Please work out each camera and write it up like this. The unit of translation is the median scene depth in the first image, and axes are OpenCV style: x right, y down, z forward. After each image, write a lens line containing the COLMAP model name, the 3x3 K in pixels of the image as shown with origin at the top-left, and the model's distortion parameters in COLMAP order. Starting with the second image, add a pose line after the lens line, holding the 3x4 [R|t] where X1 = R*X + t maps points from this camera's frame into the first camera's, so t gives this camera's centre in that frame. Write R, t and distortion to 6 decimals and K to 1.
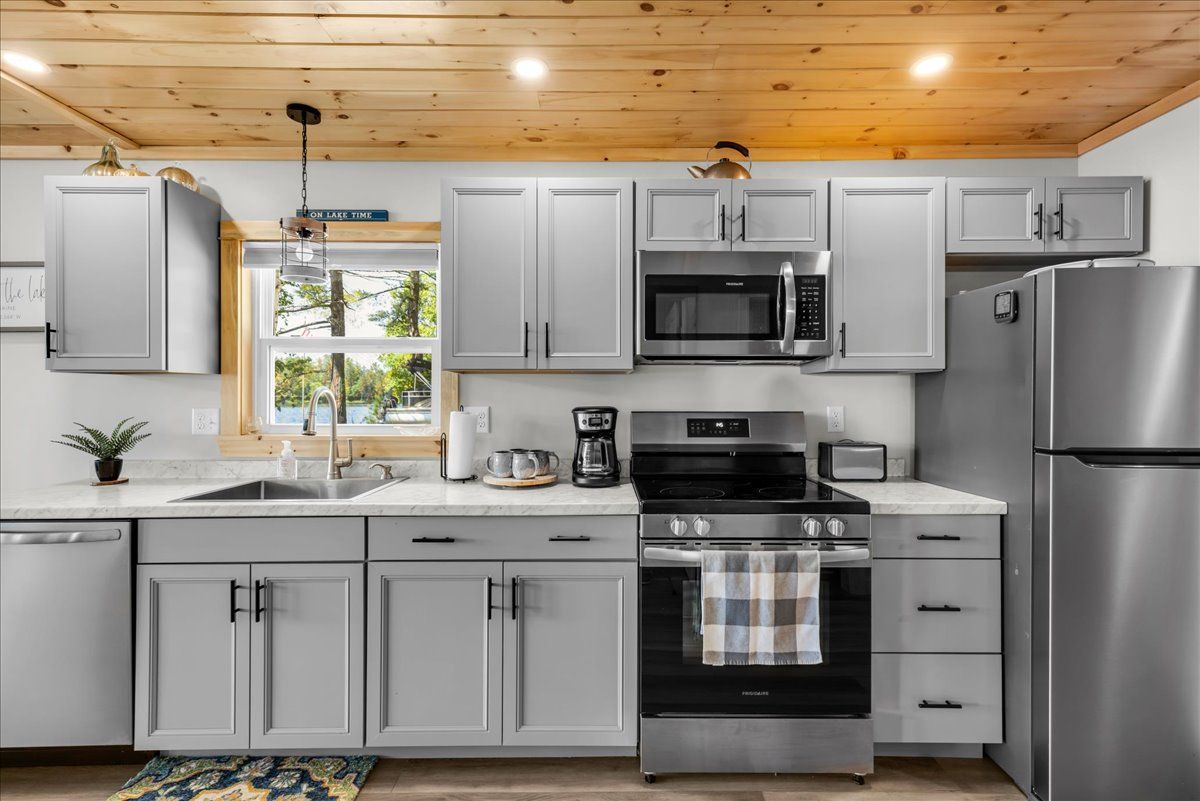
lens RADIAL K [[574.6, 0, 600.0], [0, 574.6, 400.5], [0, 0, 1]] dist [-0.000105, -0.000022]
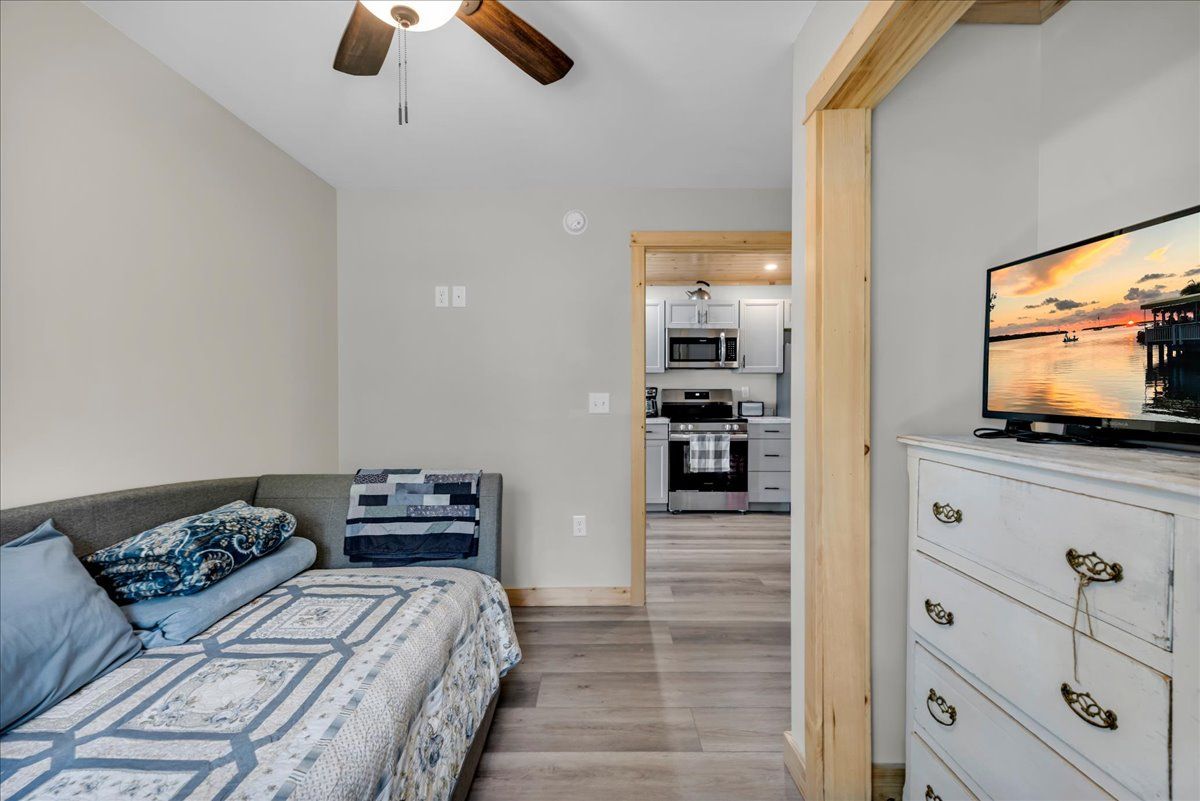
lens RADIAL K [[574.6, 0, 600.0], [0, 574.6, 400.5], [0, 0, 1]] dist [-0.000105, -0.000022]
pose [[0.999909, -0.001371, 0.013445, -0.282580], [0.001143, 0.999855, 0.016999, 0.029801], [-0.013466, -0.016982, 0.999765, -1.682901]]
